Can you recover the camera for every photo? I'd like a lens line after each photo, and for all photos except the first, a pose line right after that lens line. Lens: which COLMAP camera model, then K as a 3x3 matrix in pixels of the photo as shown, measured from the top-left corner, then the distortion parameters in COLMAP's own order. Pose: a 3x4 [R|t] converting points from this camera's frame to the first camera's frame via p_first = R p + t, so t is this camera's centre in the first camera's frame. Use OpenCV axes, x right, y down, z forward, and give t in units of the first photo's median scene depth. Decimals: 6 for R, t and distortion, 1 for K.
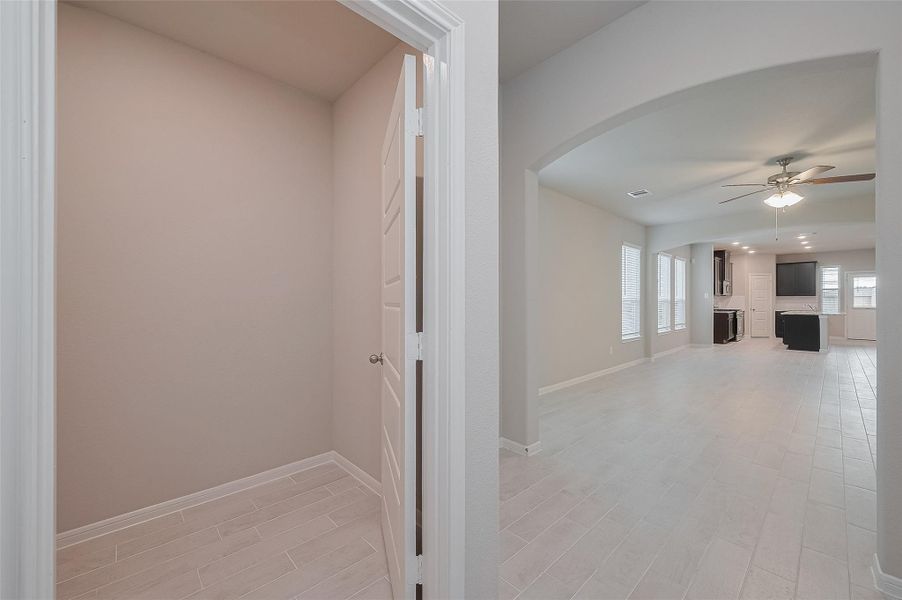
lens RADIAL K [[357.5, 0, 451.0], [0, 357.5, 300.0], [0, 0, 1]] dist [0.000123, 0.000113]
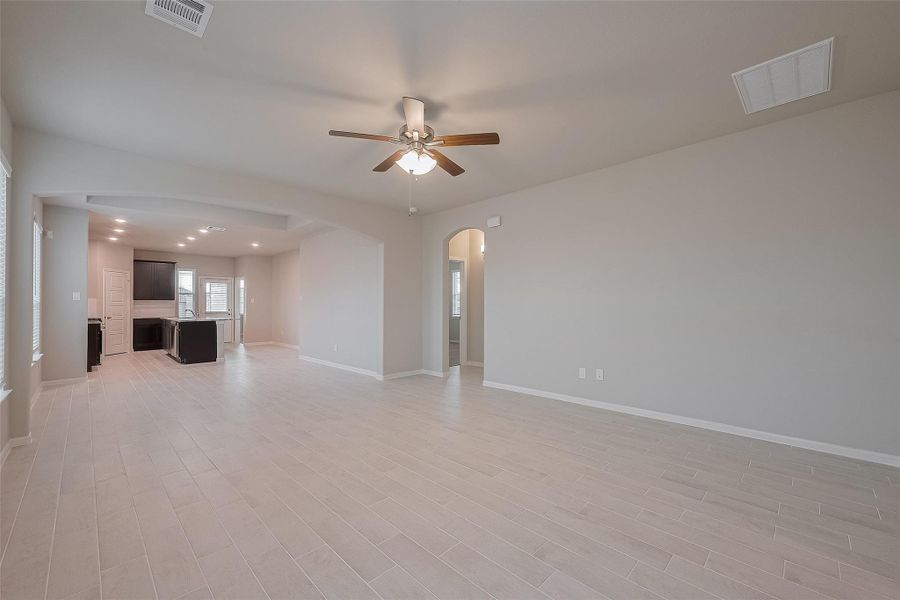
lens RADIAL K [[363.5, 0, 458.6], [0, 363.5, 299.5], [0, 0, 1]] dist [-0.001102, -0.000077]
pose [[-0.053104, 0.019169, 0.998405, 0.063612], [-0.000442, 0.999815, -0.019219, 0.004355], [-0.998589, -0.001462, -0.053086, 0.346966]]
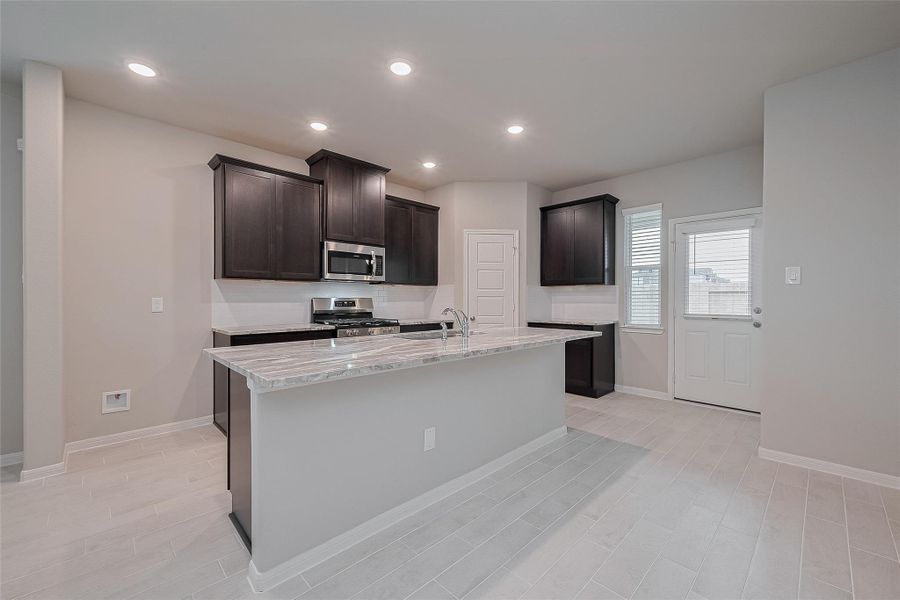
lens RADIAL K [[363.5, 0, 458.6], [0, 363.5, 299.5], [0, 0, 1]] dist [-0.001102, -0.000077]
pose [[0.999508, 0.003556, 0.031148, 0.891595], [-0.003757, 0.999972, 0.006405, 0.003145], [-0.031124, -0.006519, 0.999494, 0.641710]]
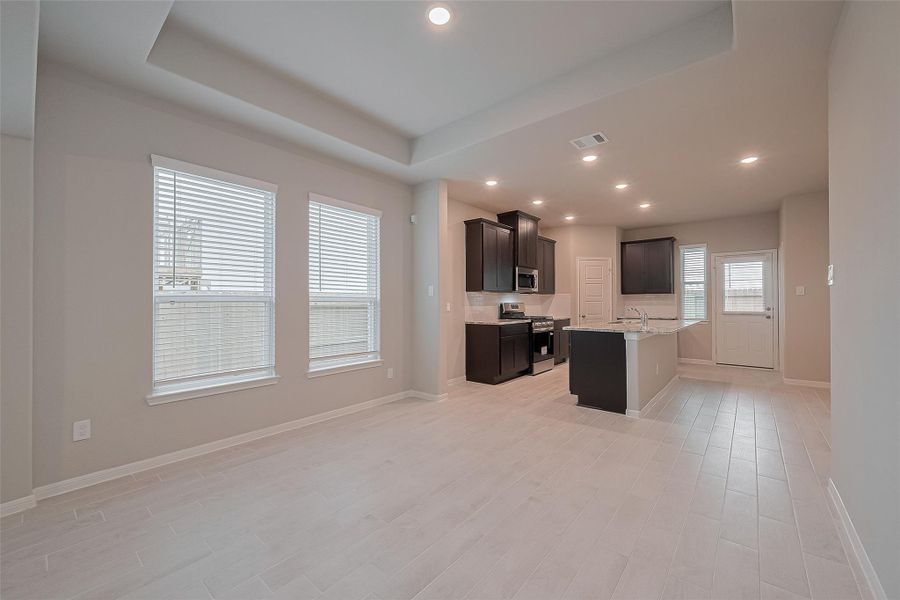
lens RADIAL K [[358.4, 0, 460.4], [0, 358.4, 299.0], [0, 0, 1]] dist [0.009261, 0.000038]
pose [[0.990605, -0.000157, 0.136752, 0.604831], [0.001159, 0.999973, -0.007246, 0.002112], [-0.136747, 0.007337, 0.990579, 0.459656]]
